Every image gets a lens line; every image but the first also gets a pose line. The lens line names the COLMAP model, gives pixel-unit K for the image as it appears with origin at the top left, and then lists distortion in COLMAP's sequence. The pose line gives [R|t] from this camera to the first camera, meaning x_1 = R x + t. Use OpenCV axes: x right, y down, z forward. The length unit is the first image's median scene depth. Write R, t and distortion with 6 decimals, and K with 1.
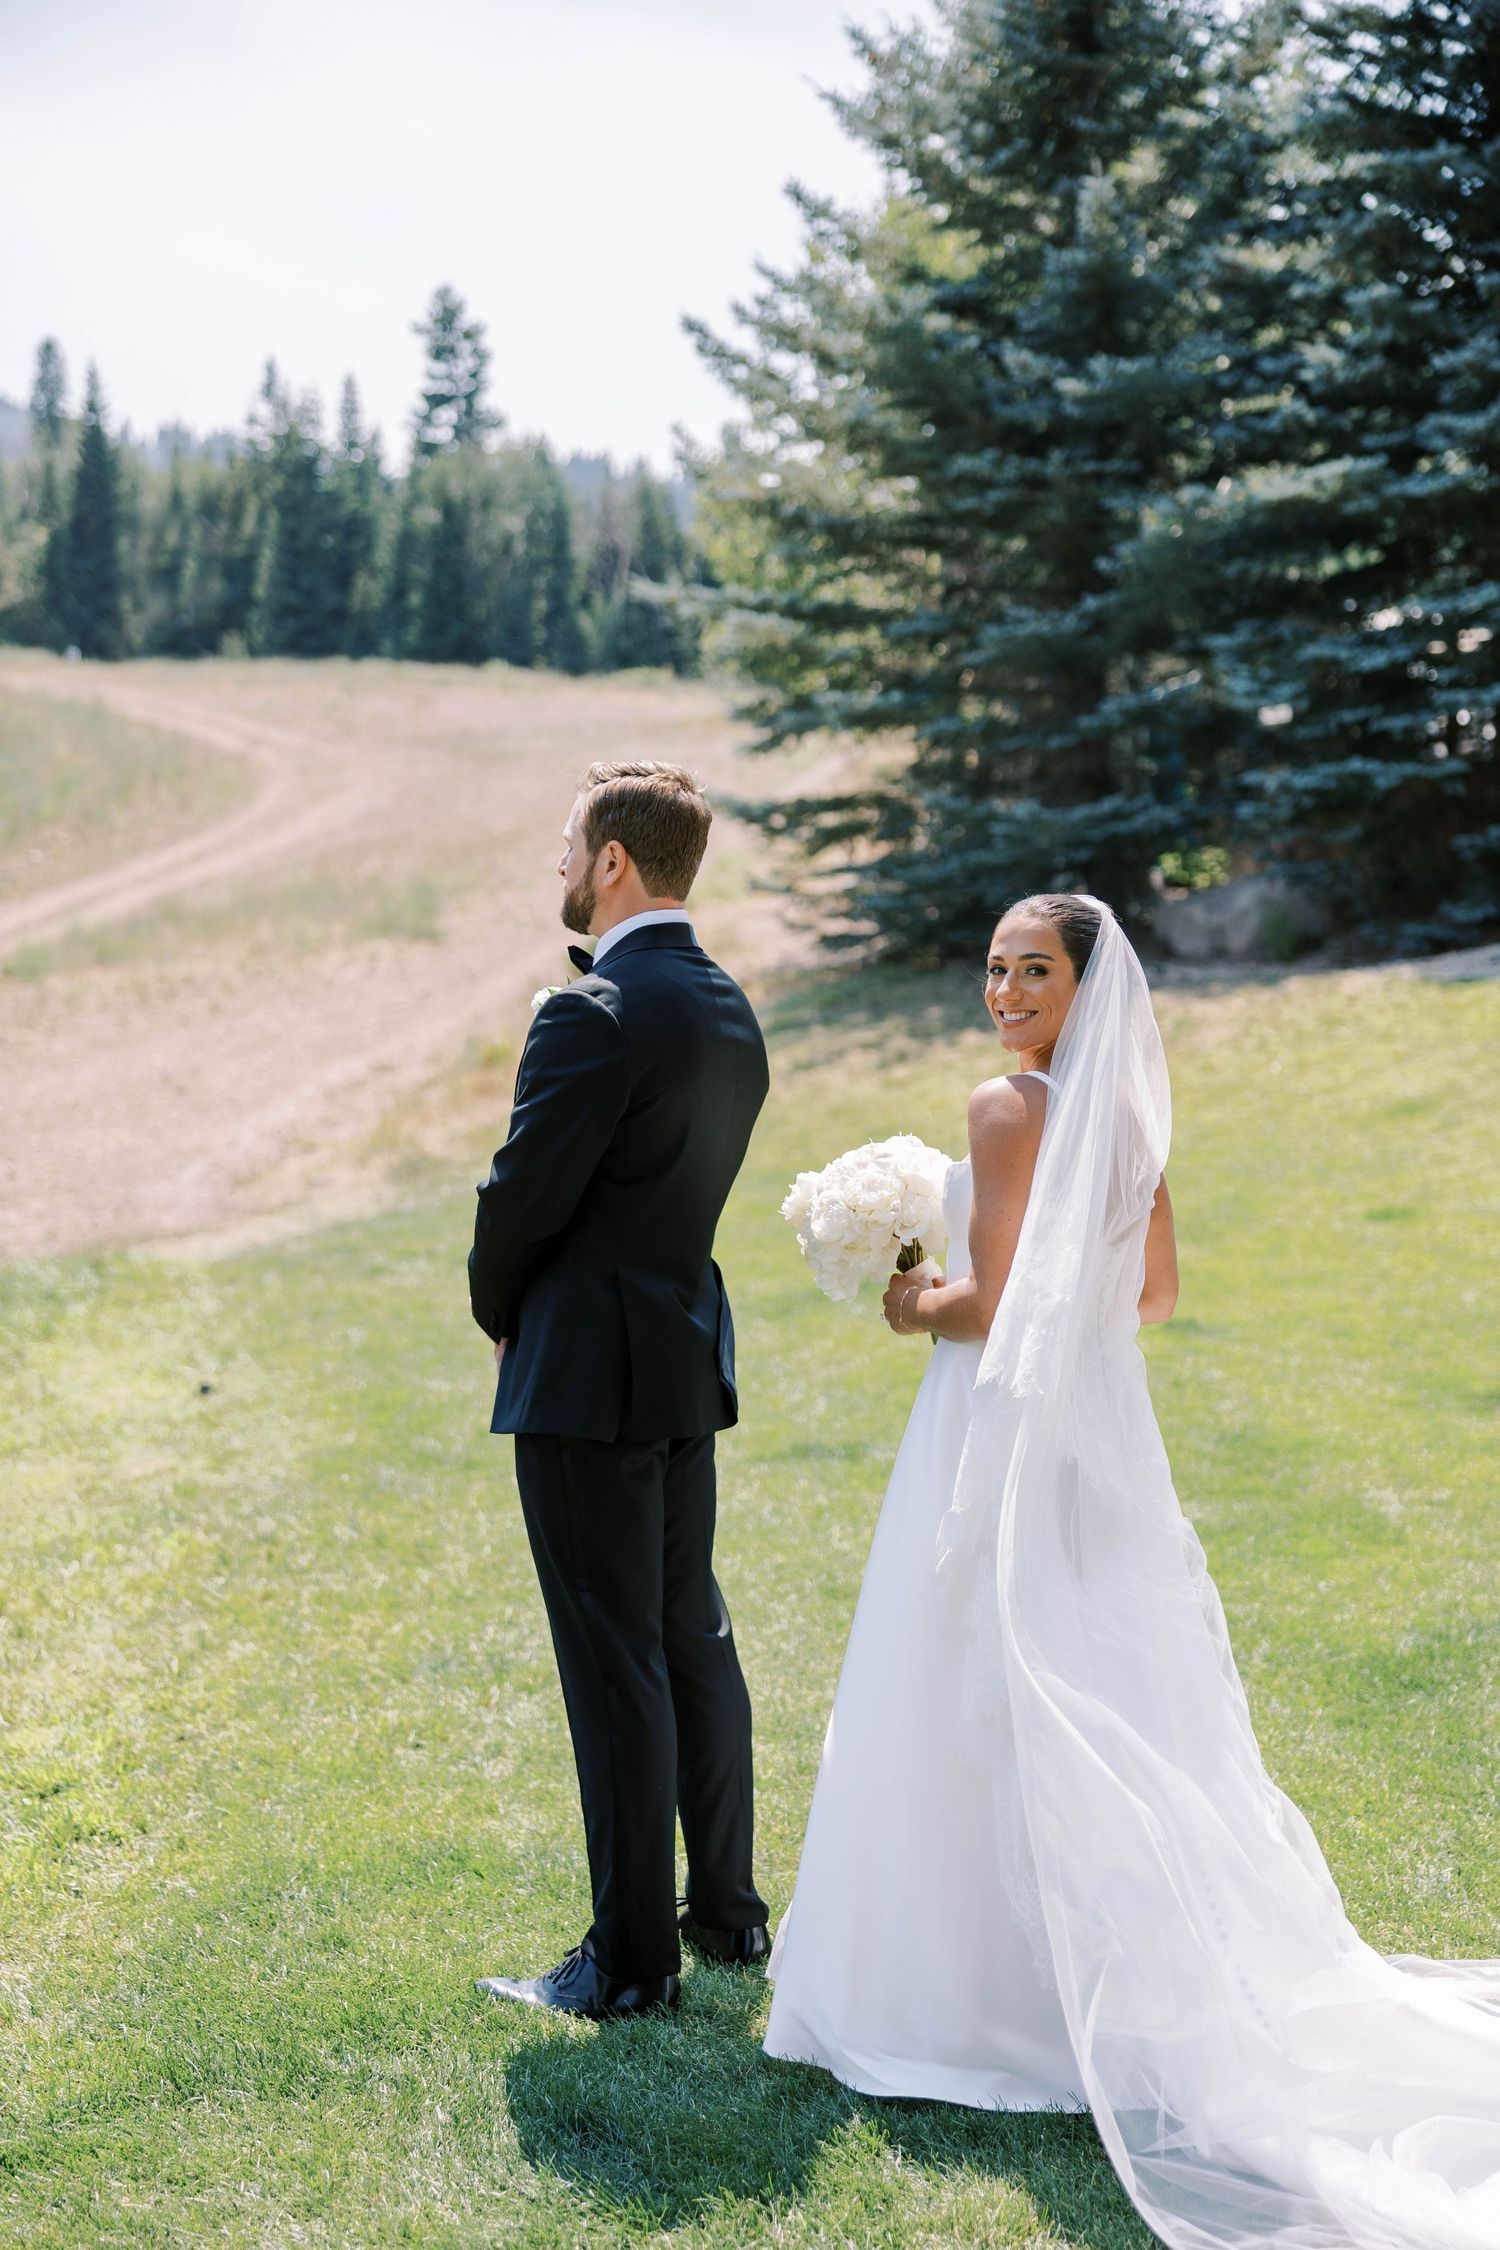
lens RADIAL K [[3271.2, 0, 750.0], [0, 3271.2, 1125.0], [0, 0, 1]] dist [-0.016293, -0.029606]
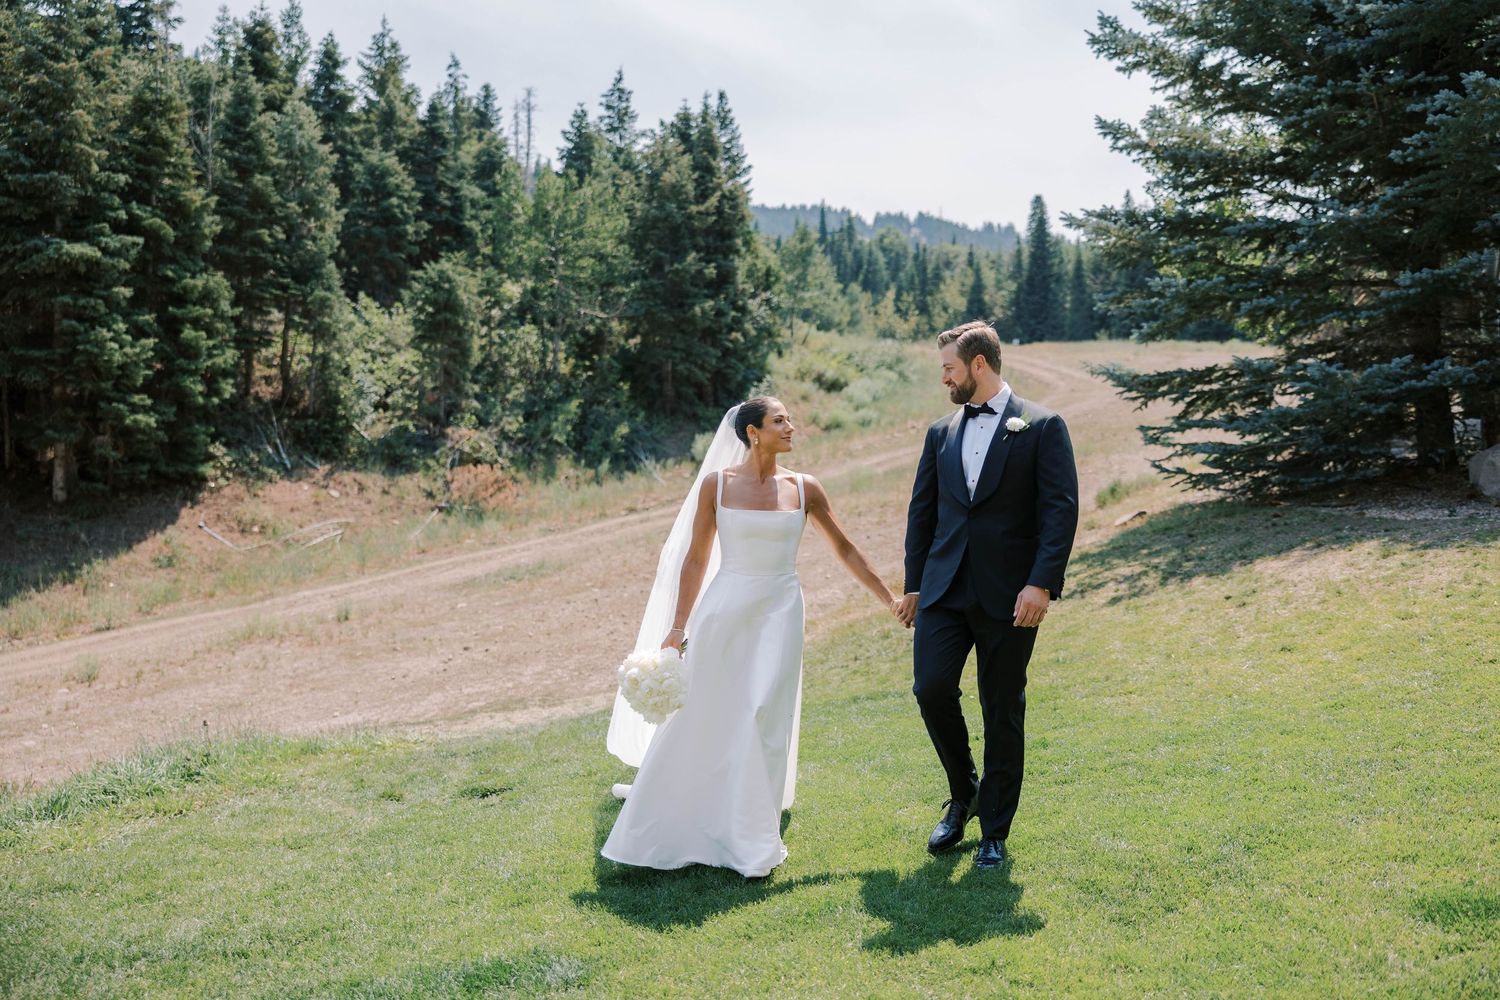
lens RADIAL K [[1520.4, 0, 750.0], [0, 1520.4, 500.0], [0, 0, 1]] dist [0.020523, 0.029955]
pose [[0.914284, 0.019169, -0.404619, 0.021869], [-0.037972, 0.998537, -0.038496, -0.004086], [0.403289, 0.050561, 0.913675, 0.077946]]
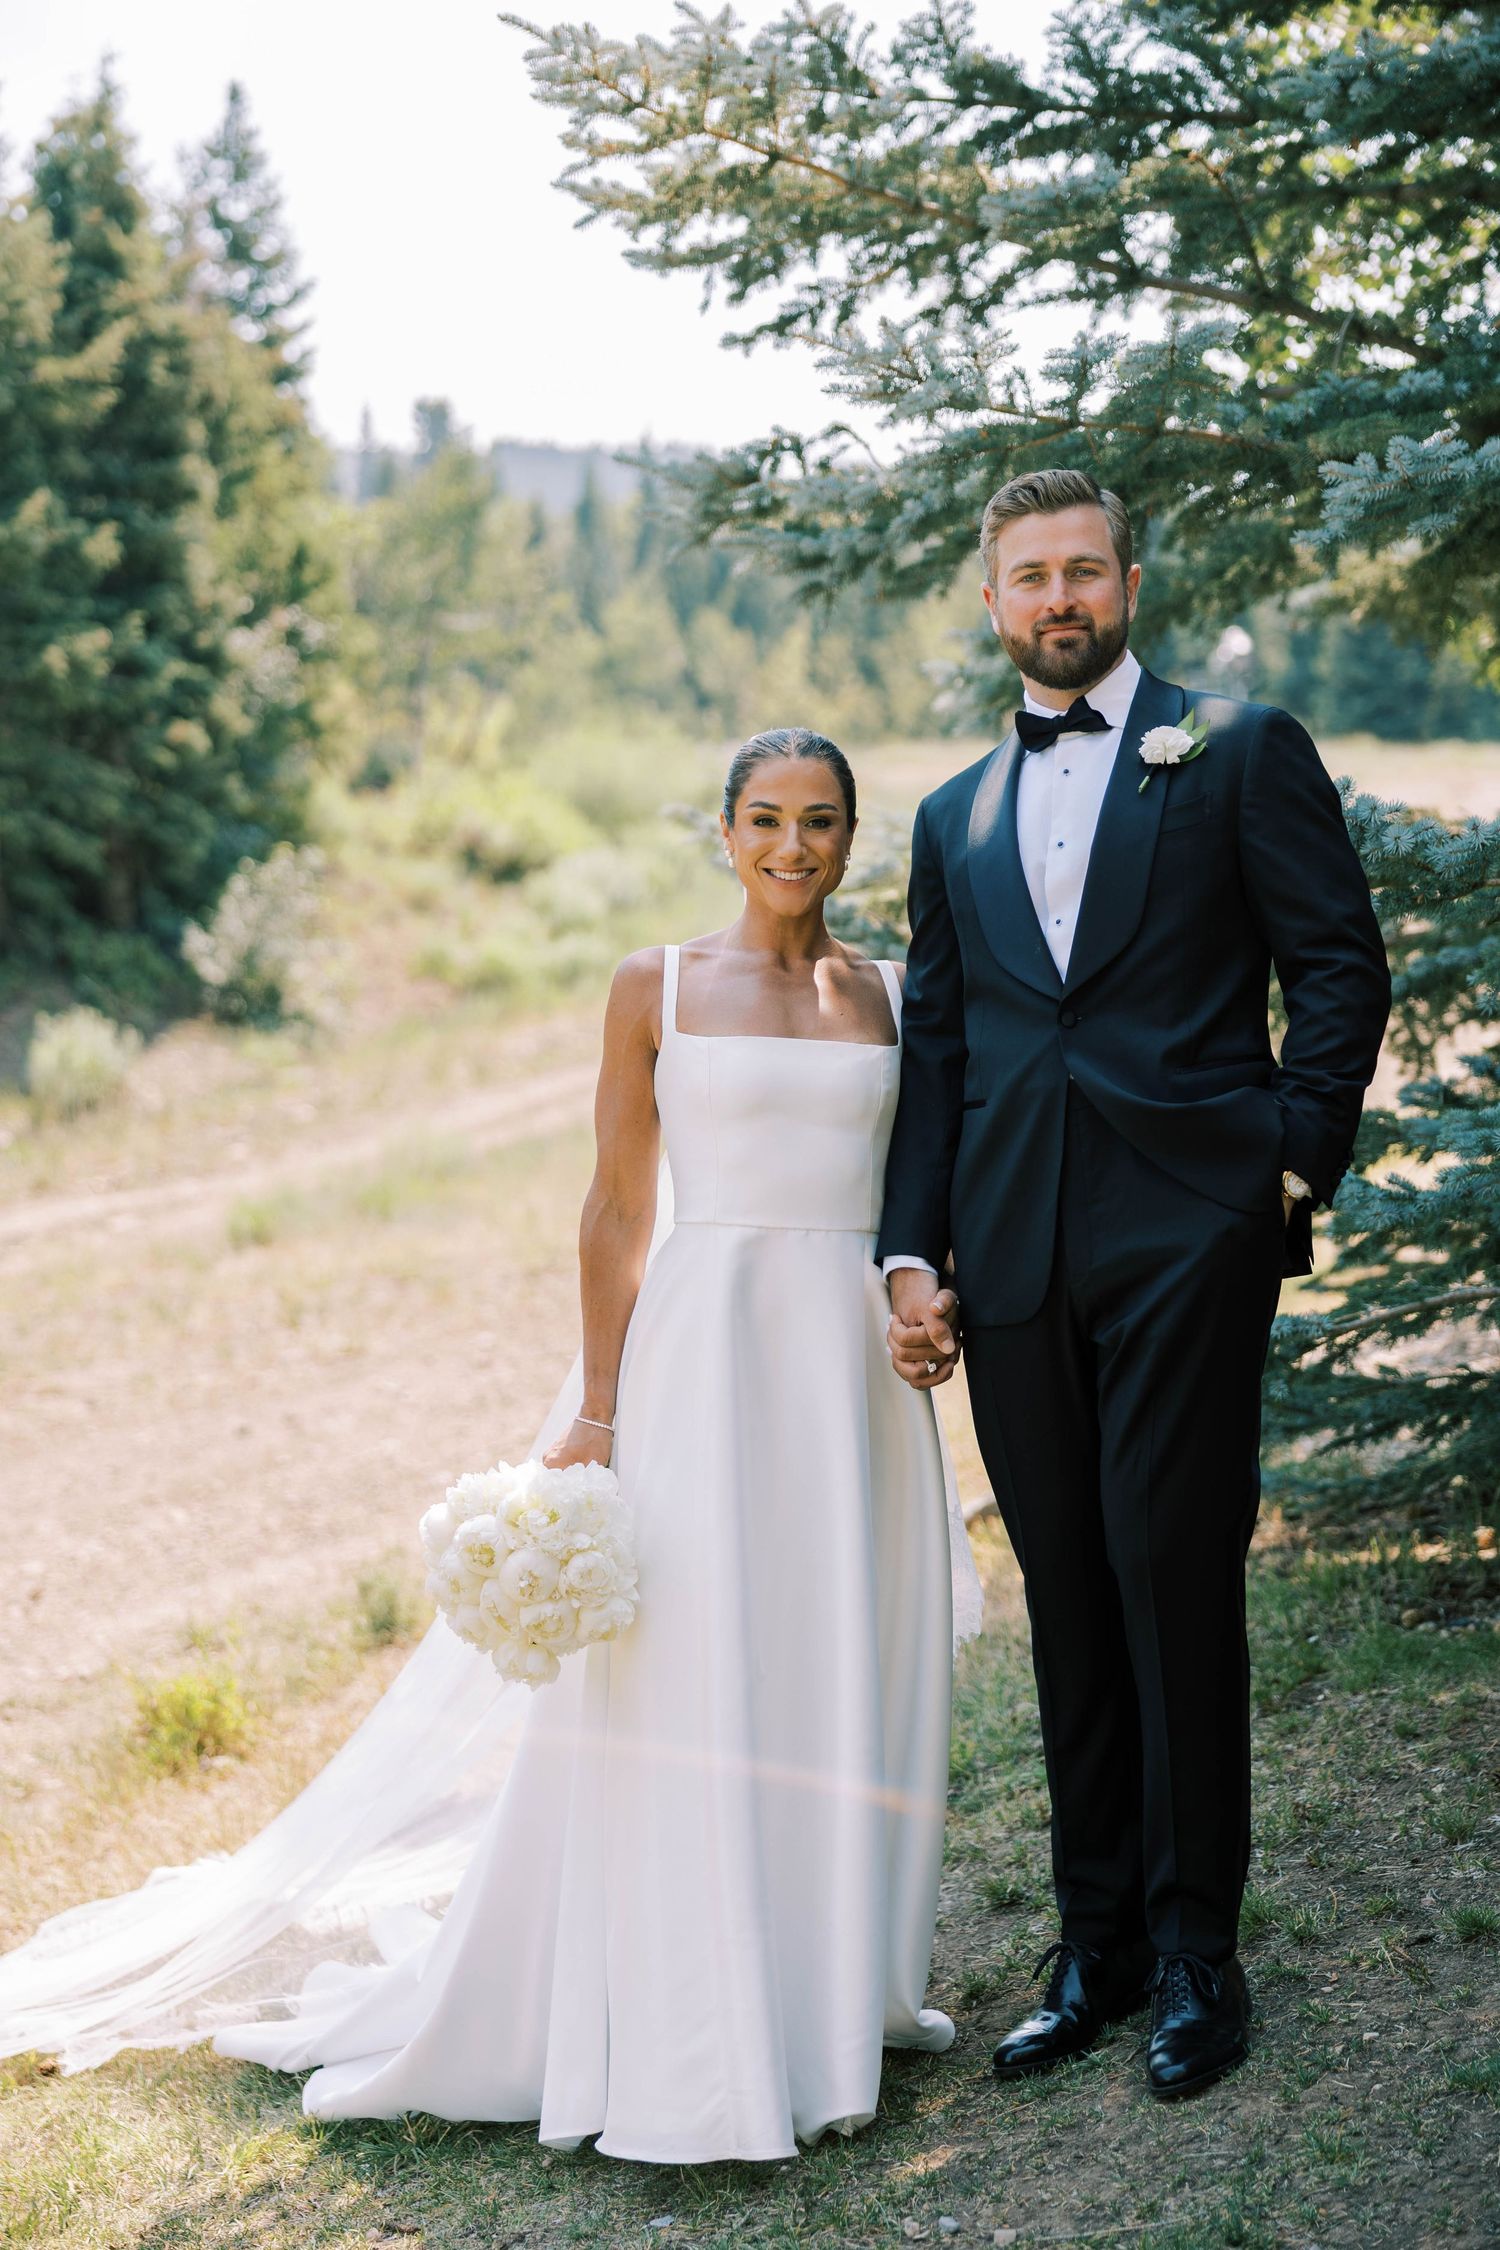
lens RADIAL K [[3468.4, 0, 750.0], [0, 3468.4, 1125.0], [0, 0, 1]] dist [0.004166, -0.024078]
pose [[0.937500, 0.007704, -0.347899, 0.017474], [-0.022102, 0.999055, -0.037436, -0.014009], [0.347282, 0.042786, 0.936784, 0.149323]]
